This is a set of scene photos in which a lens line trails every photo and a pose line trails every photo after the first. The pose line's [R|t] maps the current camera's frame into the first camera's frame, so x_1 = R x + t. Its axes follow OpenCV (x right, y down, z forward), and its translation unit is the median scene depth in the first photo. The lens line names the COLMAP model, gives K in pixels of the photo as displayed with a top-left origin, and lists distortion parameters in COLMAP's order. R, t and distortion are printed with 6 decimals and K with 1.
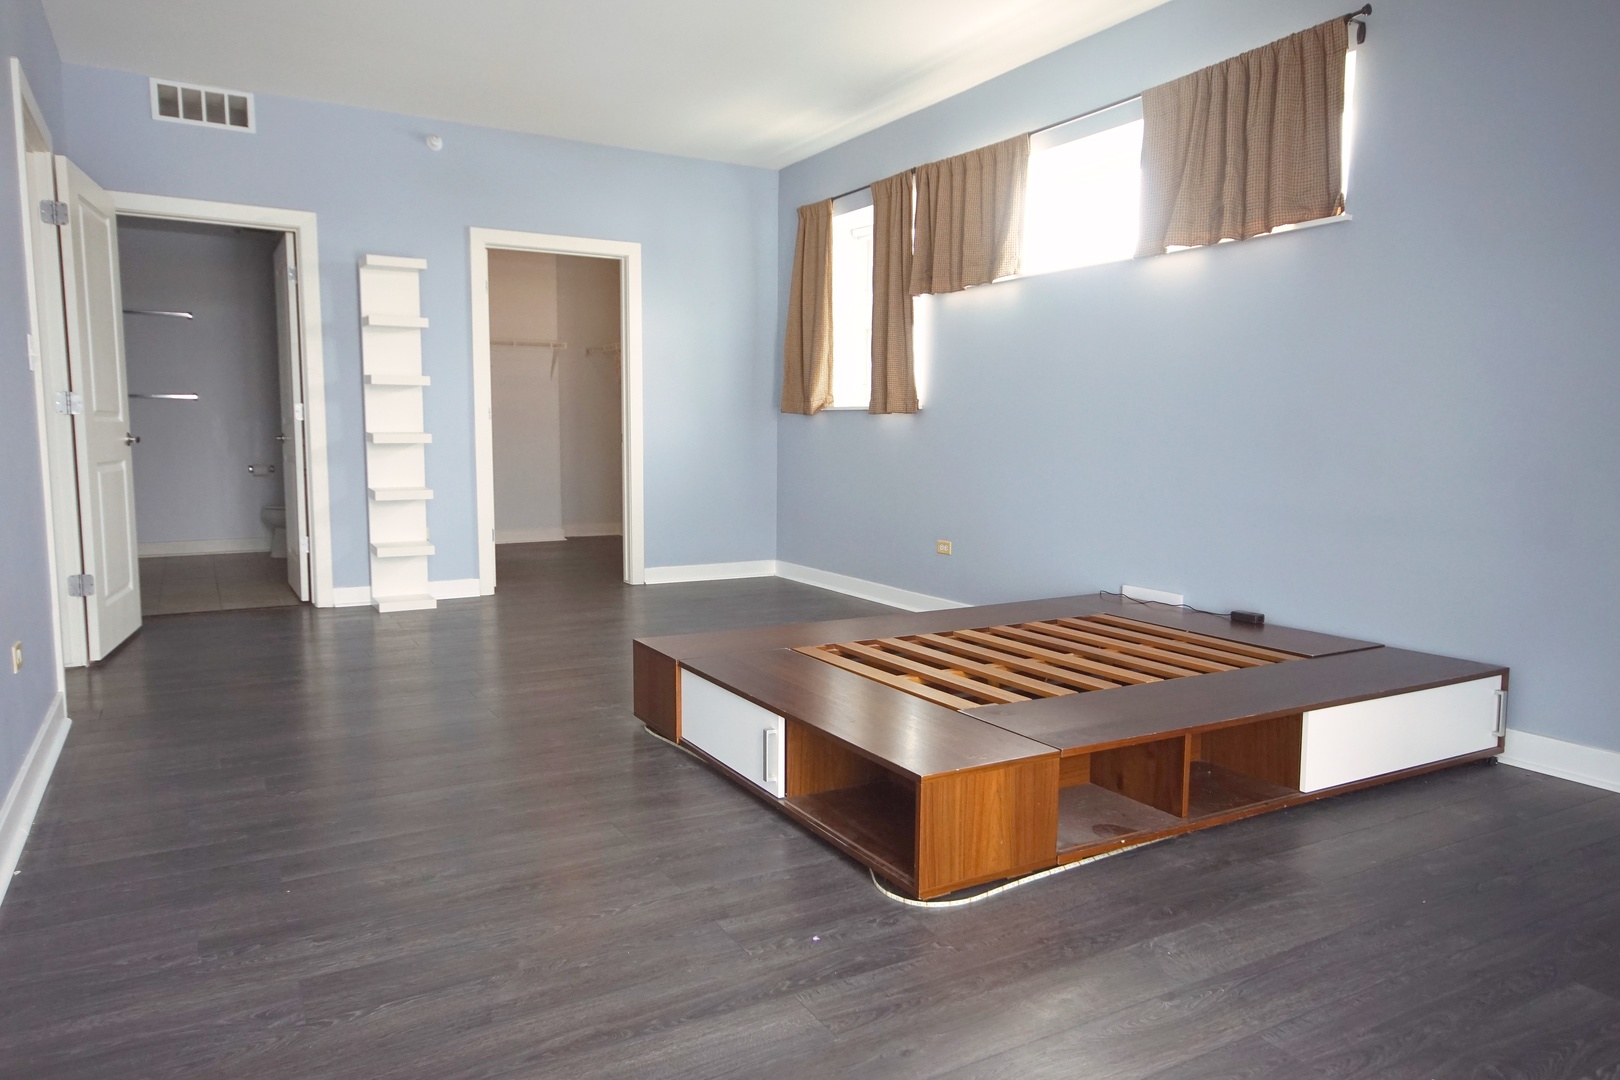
lens RADIAL K [[1099.4, 0, 808.5], [0, 1099.4, 543.1], [0, 0, 1]] dist [0.002040, 0.000024]
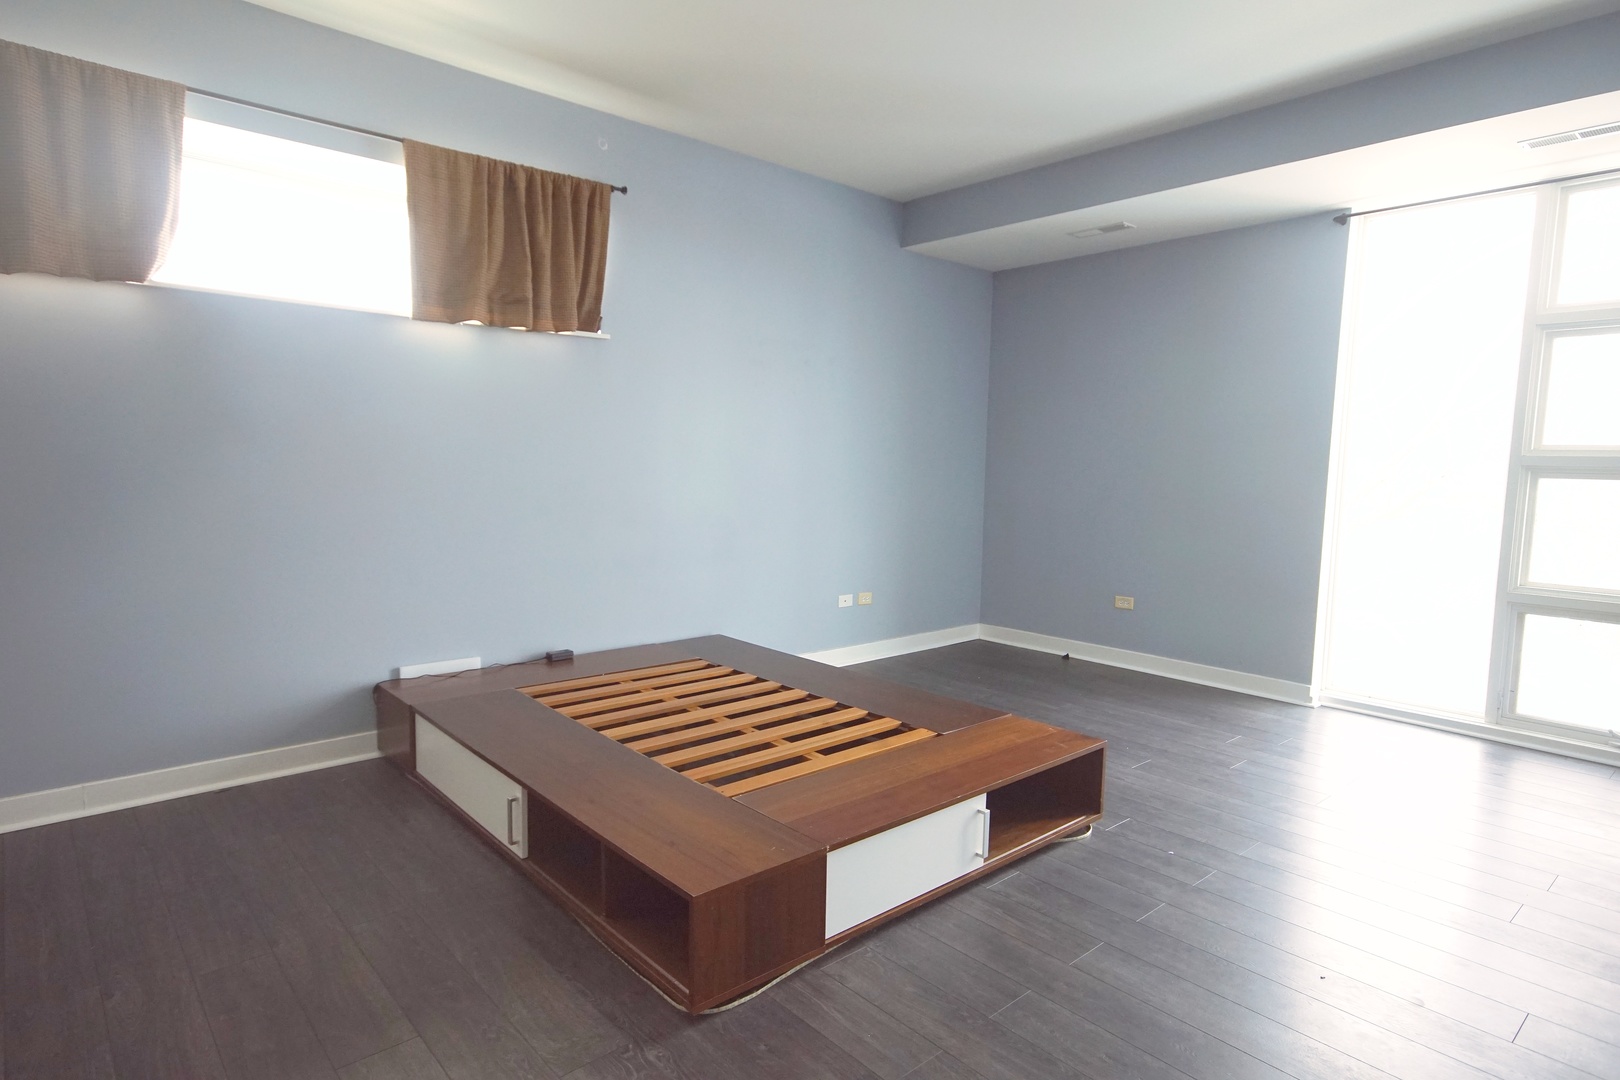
lens RADIAL K [[874.2, 0, 807.1], [0, 874.2, 541.0], [0, 0, 1]] dist [0.003033, 0.001239]
pose [[-0.208299, -0.087144, 0.974175, -0.554213], [0.088058, 0.990307, 0.107416, -0.131068], [-0.974093, 0.108159, -0.198606, 0.907314]]
